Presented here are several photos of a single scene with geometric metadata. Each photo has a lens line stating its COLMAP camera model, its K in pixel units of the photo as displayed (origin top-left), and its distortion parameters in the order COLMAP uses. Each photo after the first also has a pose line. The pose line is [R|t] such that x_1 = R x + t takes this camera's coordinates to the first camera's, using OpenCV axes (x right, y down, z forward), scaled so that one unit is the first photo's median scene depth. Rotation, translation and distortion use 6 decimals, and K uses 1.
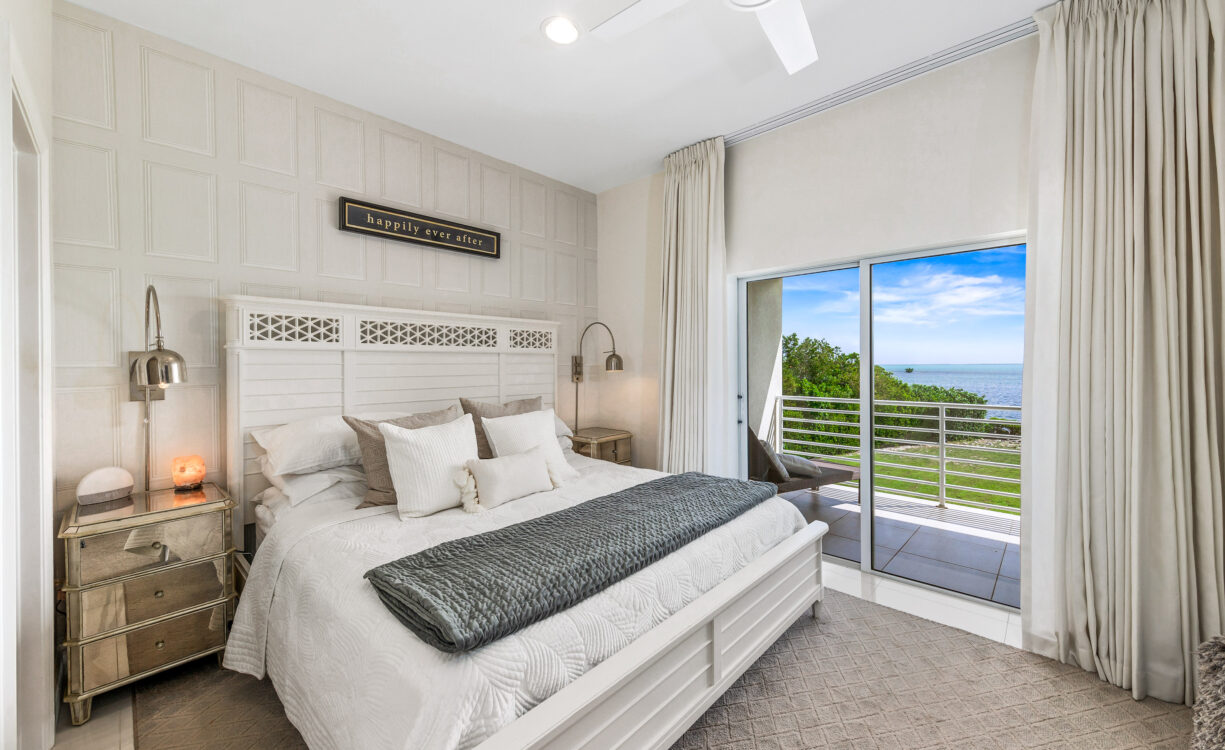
lens RADIAL K [[454.5, 0, 612.5], [0, 454.5, 375.0], [0, 0, 1]] dist [0.000038, 0.000042]
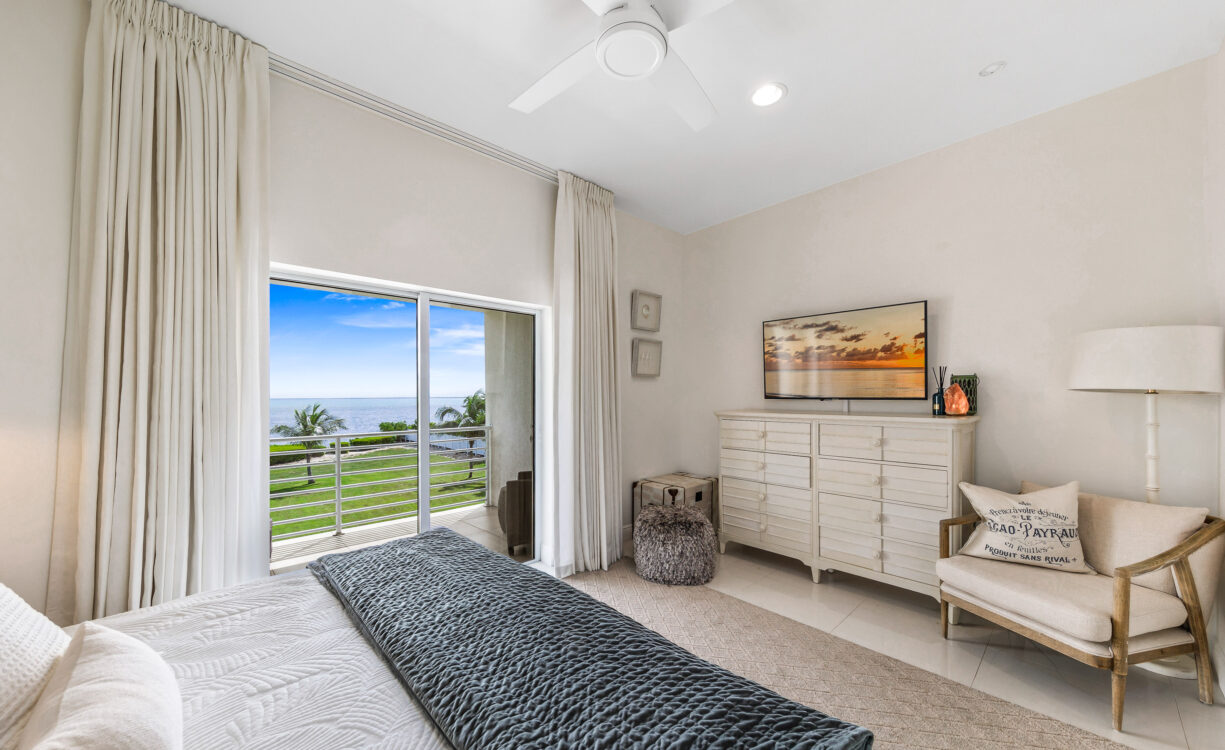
lens RADIAL K [[452.2, 0, 614.5], [0, 452.2, 392.7], [0, 0, 1]] dist [0.000155, 0.000006]
pose [[0.060133, 0.010065, 0.998140, -0.428482], [0.025537, 0.999606, -0.011618, -0.003326], [-0.997864, 0.026188, 0.059852, 0.509732]]
